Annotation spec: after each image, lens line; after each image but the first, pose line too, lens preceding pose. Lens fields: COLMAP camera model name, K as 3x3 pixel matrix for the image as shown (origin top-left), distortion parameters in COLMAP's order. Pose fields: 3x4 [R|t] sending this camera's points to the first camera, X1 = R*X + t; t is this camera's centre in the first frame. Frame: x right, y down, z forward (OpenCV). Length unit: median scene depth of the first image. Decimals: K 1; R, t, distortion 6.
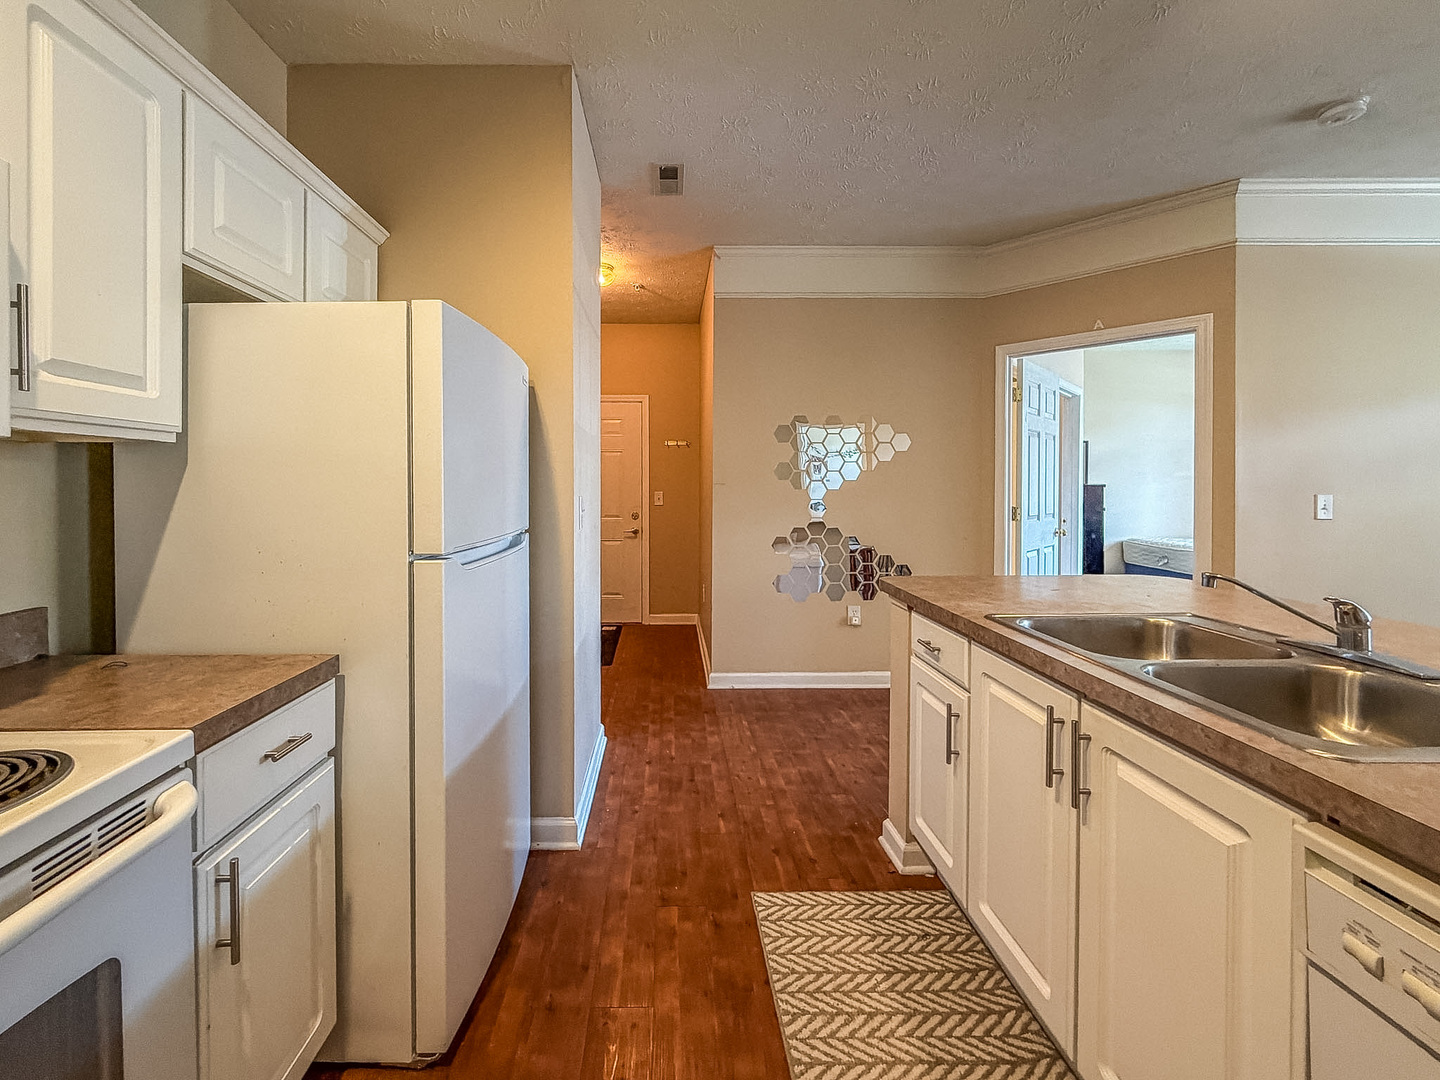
lens RADIAL K [[620.0, 0, 670.4], [0, 620.0, 487.9], [0, 0, 1]] dist [0.001891, -0.000498]
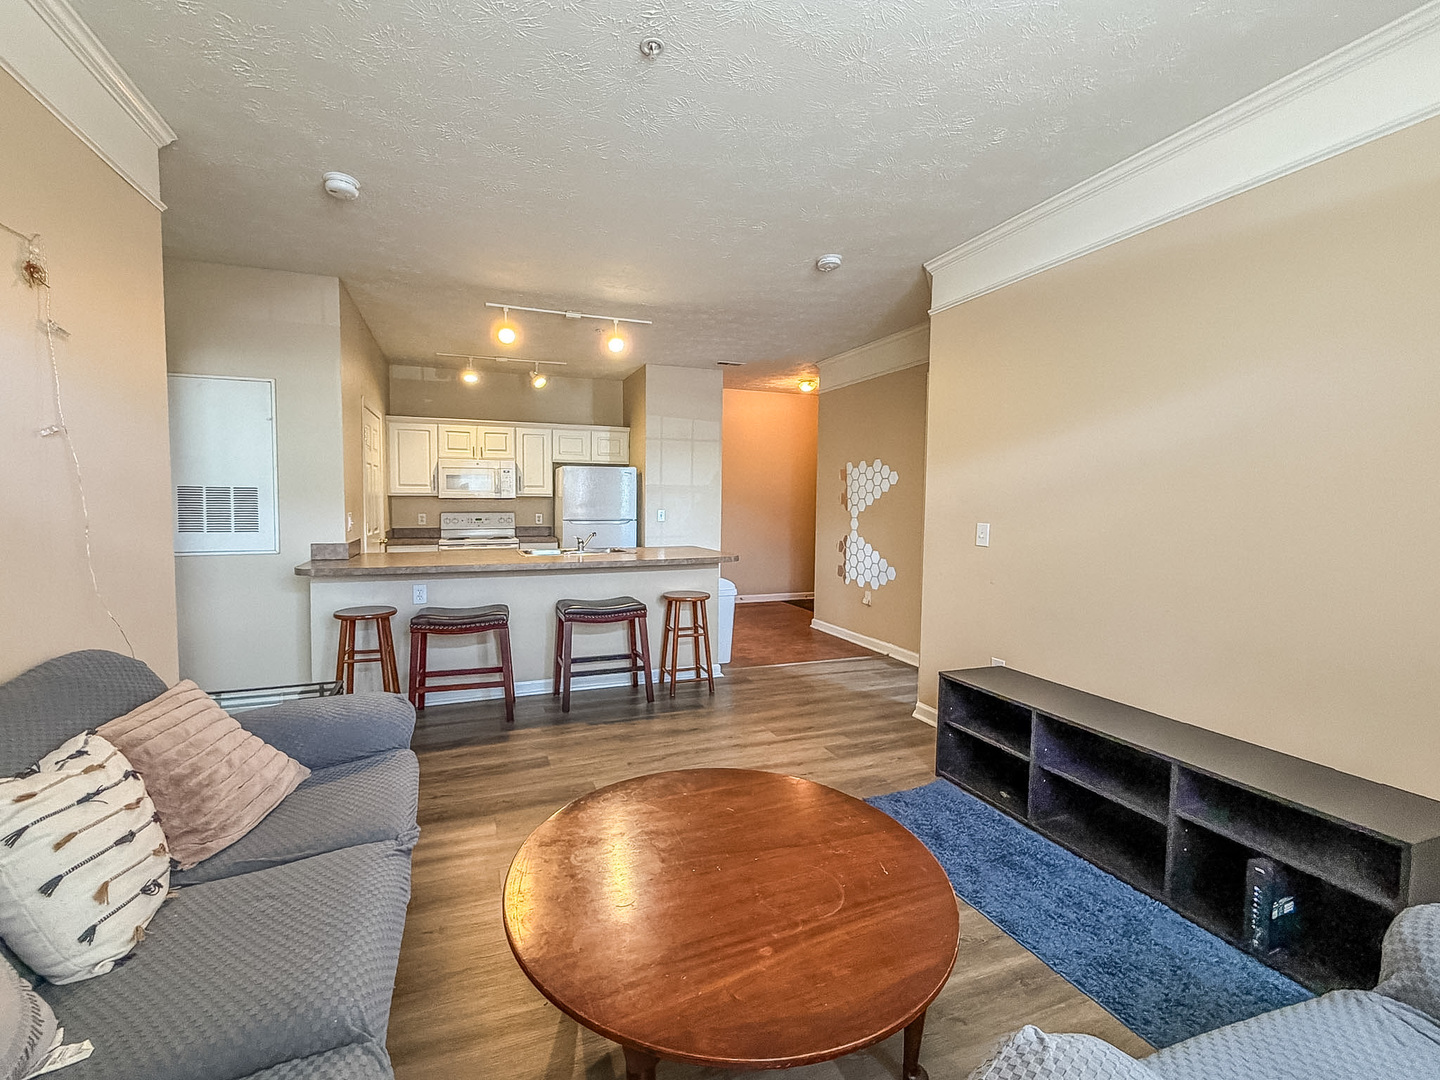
lens RADIAL K [[620.0, 0, 718.5], [0, 620.0, 531.0], [0, 0, 1]] dist [0.001891, -0.000498]
pose [[0.355504, 0.055155, -0.933046, 3.273203], [-0.012796, 0.998451, 0.054145, -0.052464], [0.934587, -0.007310, 0.355659, 0.299084]]
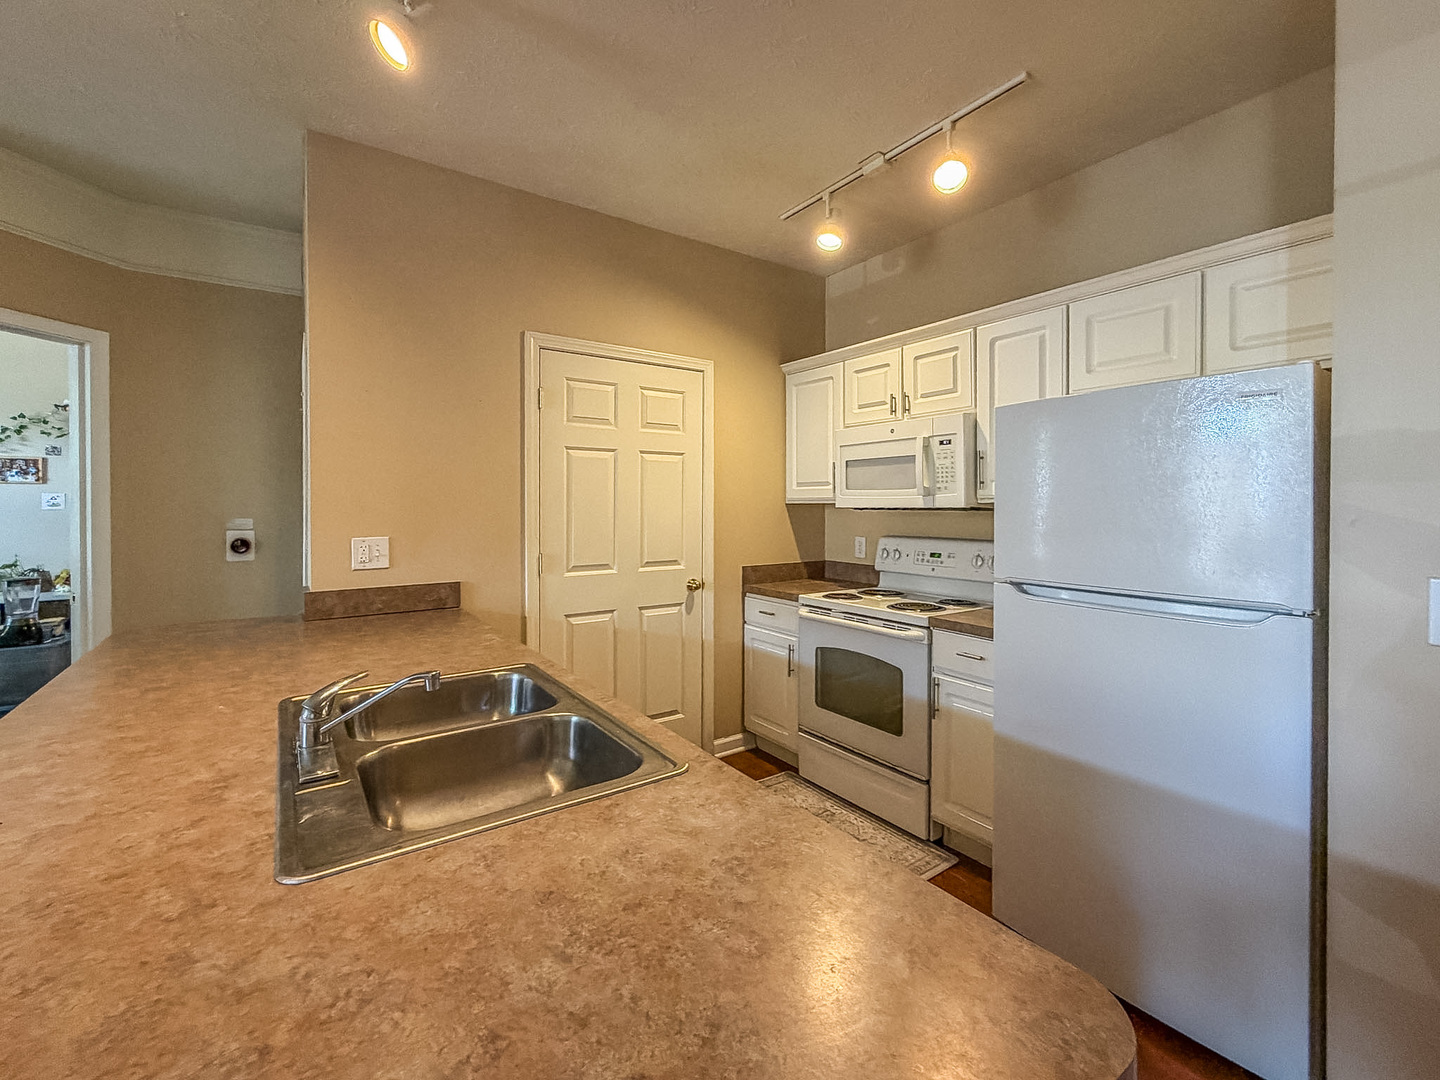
lens RADIAL K [[620.0, 0, 724.1], [0, 620.0, 505.3], [0, 0, 1]] dist [0.001891, -0.000498]
pose [[-0.818606, 0.006398, -0.574320, 0.724209], [0.000052, 0.999939, 0.011066, -0.055079], [0.574355, 0.009029, -0.818556, 1.318511]]
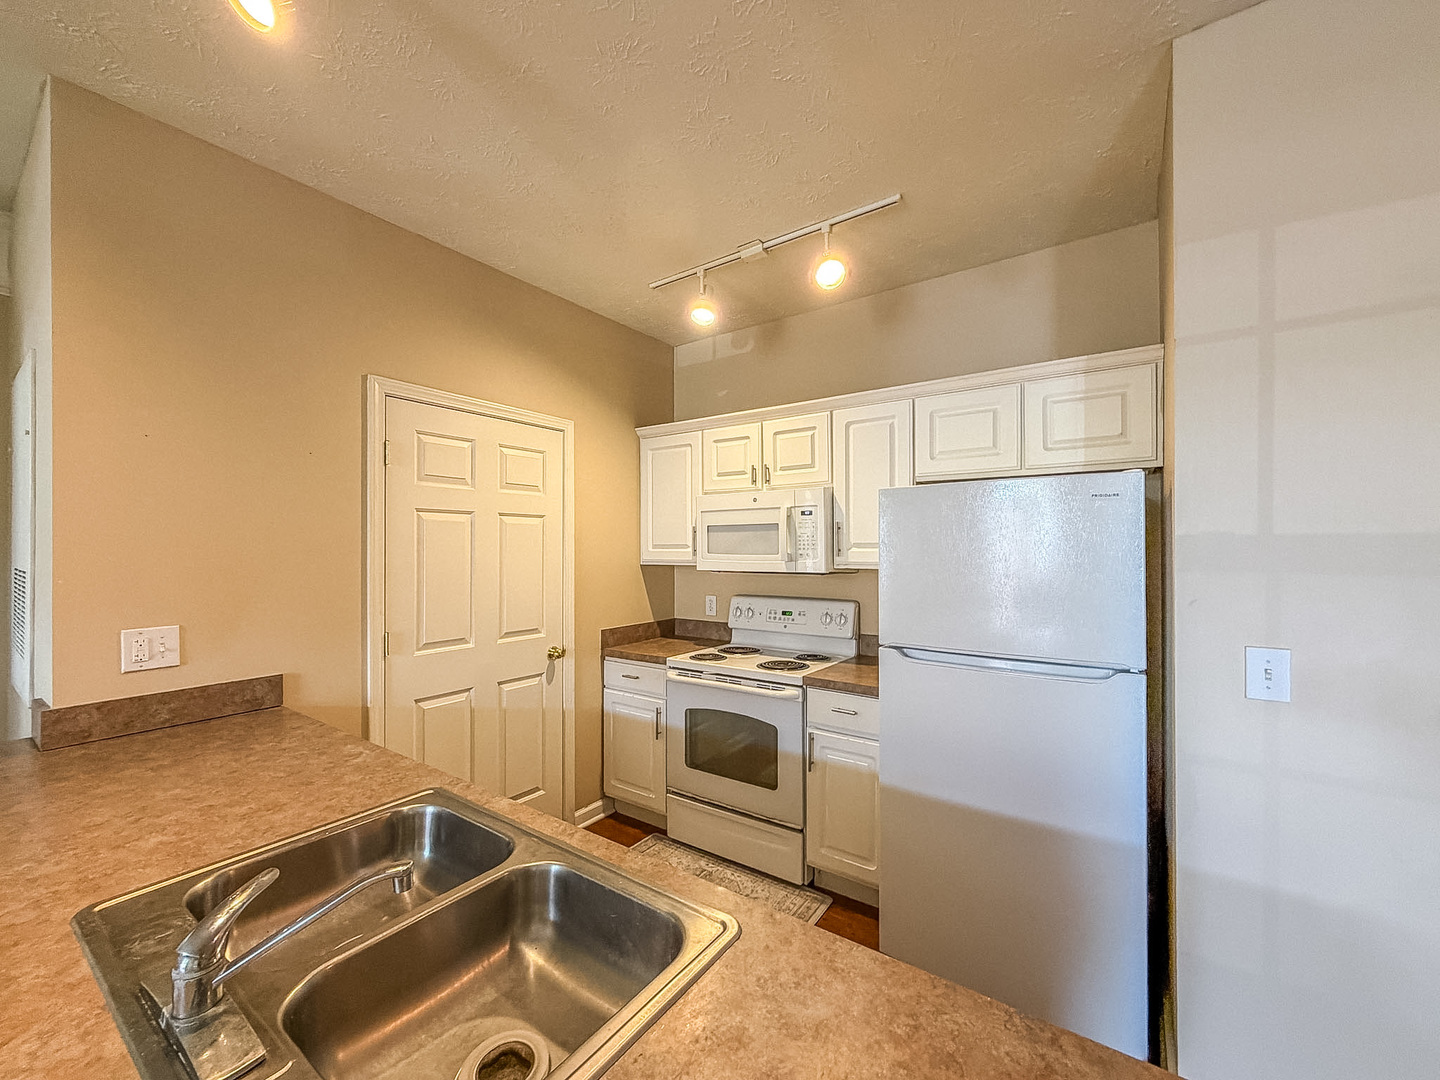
lens RADIAL K [[577.3, 0, 712.7], [0, 577.3, 543.4], [0, 0, 1]] dist [-0.001005, 0.001331]
pose [[-0.585070, -0.000057, -0.810983, 0.806719], [-0.000619, 1.000000, 0.000377, -0.108478], [0.810983, 0.000723, -0.585069, 1.097673]]
